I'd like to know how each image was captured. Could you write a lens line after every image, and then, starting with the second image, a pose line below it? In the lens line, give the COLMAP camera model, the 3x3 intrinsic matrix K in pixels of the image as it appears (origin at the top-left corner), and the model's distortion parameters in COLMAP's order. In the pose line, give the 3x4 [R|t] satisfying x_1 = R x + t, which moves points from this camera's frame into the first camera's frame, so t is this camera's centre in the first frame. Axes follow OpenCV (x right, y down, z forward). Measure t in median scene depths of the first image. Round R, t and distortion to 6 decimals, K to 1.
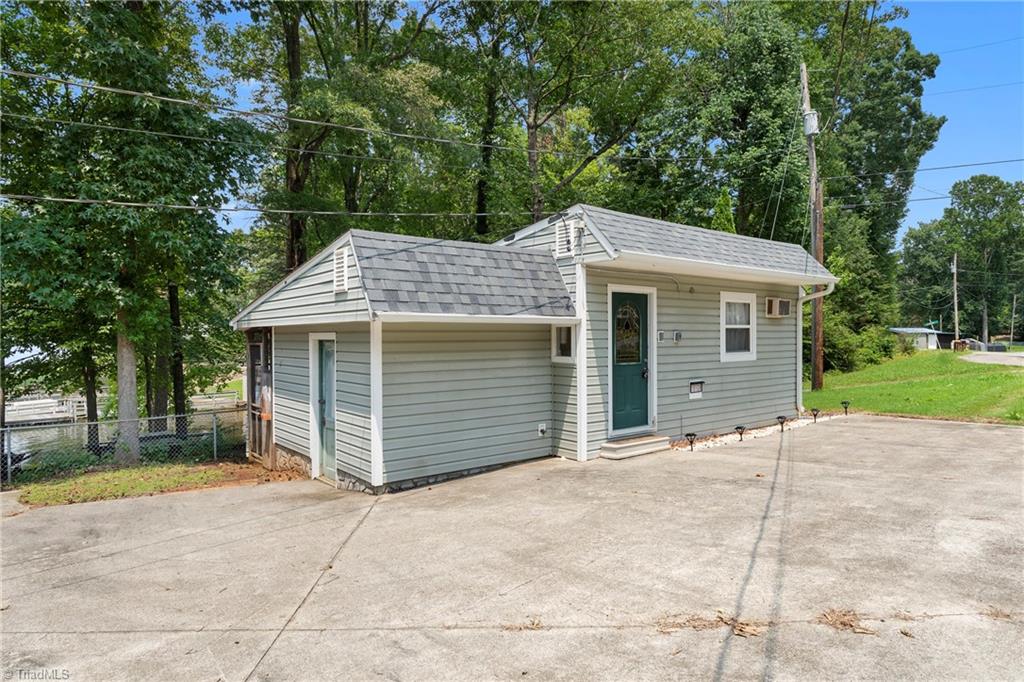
lens RADIAL K [[606.4, 0, 512.0], [0, 606.4, 341.4], [0, 0, 1]] dist [0.001134, 0.000626]
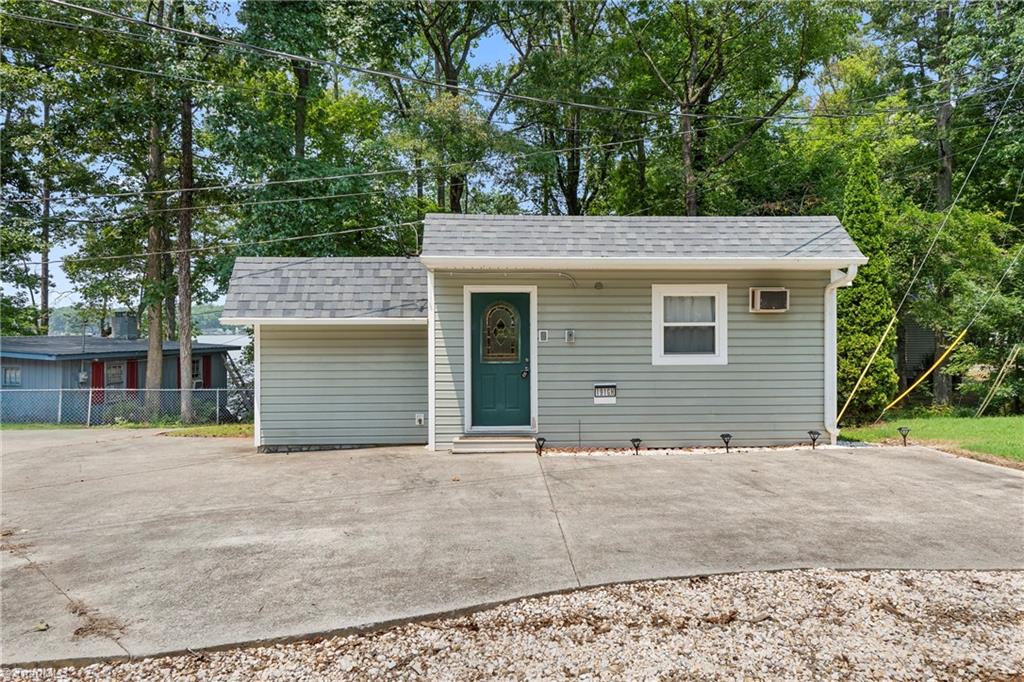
lens RADIAL K [[606.4, 0, 511.6], [0, 606.4, 335.9], [0, 0, 1]] dist [0.001134, 0.000626]
pose [[0.804387, 0.010469, -0.594013, 0.836928], [-0.006002, 0.999937, 0.009495, -0.018036], [0.594075, -0.004072, 0.804400, 0.205138]]
